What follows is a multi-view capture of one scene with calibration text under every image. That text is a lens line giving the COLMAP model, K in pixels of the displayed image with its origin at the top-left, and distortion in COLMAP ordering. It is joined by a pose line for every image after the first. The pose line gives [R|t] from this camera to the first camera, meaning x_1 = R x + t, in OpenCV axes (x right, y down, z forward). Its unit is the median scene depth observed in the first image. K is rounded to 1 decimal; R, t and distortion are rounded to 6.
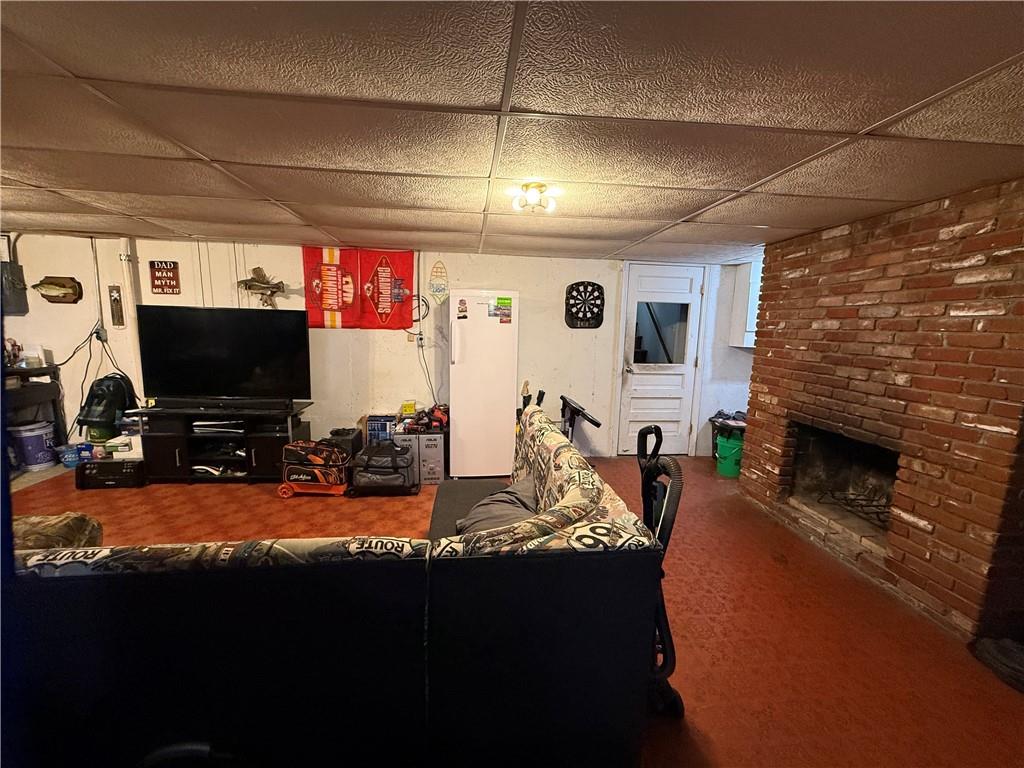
lens RADIAL K [[408.6, 0, 509.5], [0, 408.6, 384.8], [0, 0, 1]] dist [0.001236, -0.000179]
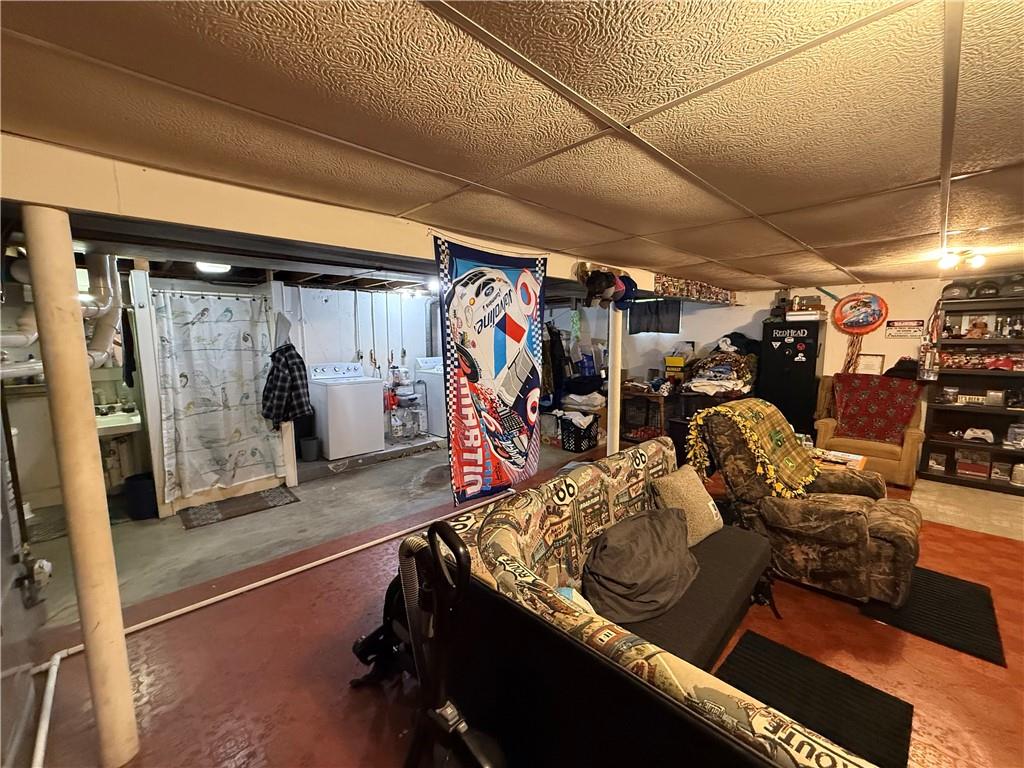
lens RADIAL K [[408.6, 0, 509.5], [0, 408.6, 384.8], [0, 0, 1]] dist [0.001236, -0.000179]
pose [[-0.791720, 0.053766, -0.608513, 0.862018], [-0.100815, 0.970961, 0.216959, -0.371823], [0.602508, 0.233118, -0.763309, 1.985904]]
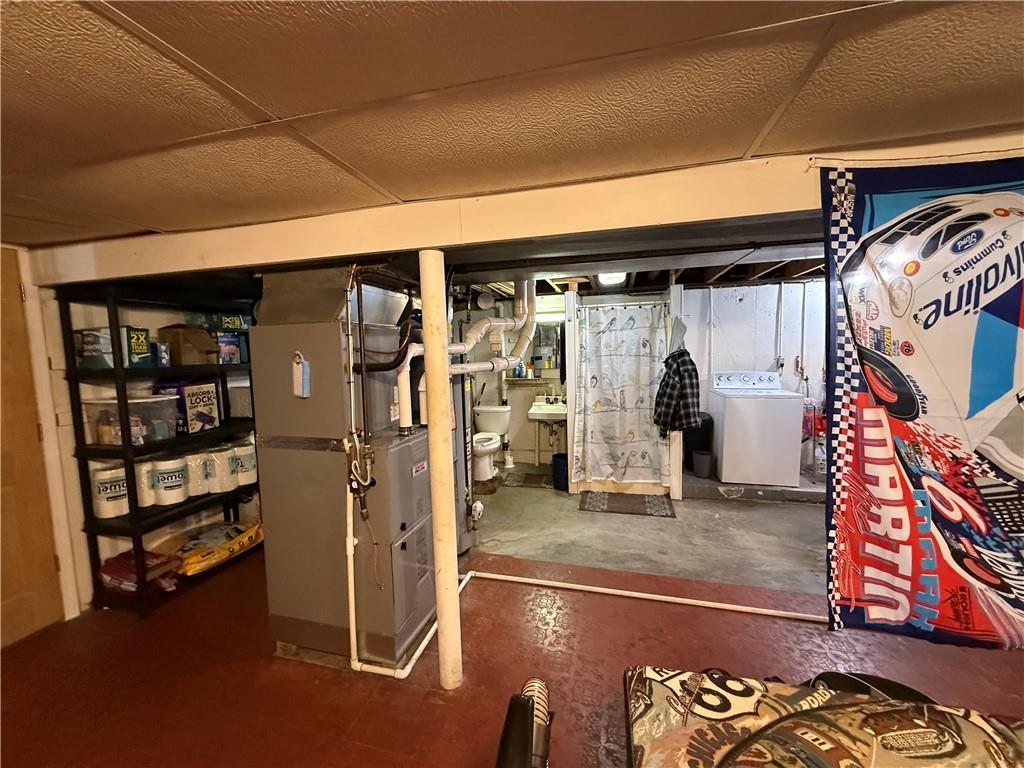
lens RADIAL K [[408.6, 0, 509.5], [0, 408.6, 384.8], [0, 0, 1]] dist [0.001236, -0.000179]
pose [[-0.937998, -0.028708, 0.345450, 0.320620], [0.055070, 0.971567, 0.230270, -0.318075], [-0.342238, 0.235017, -0.909747, 1.614369]]
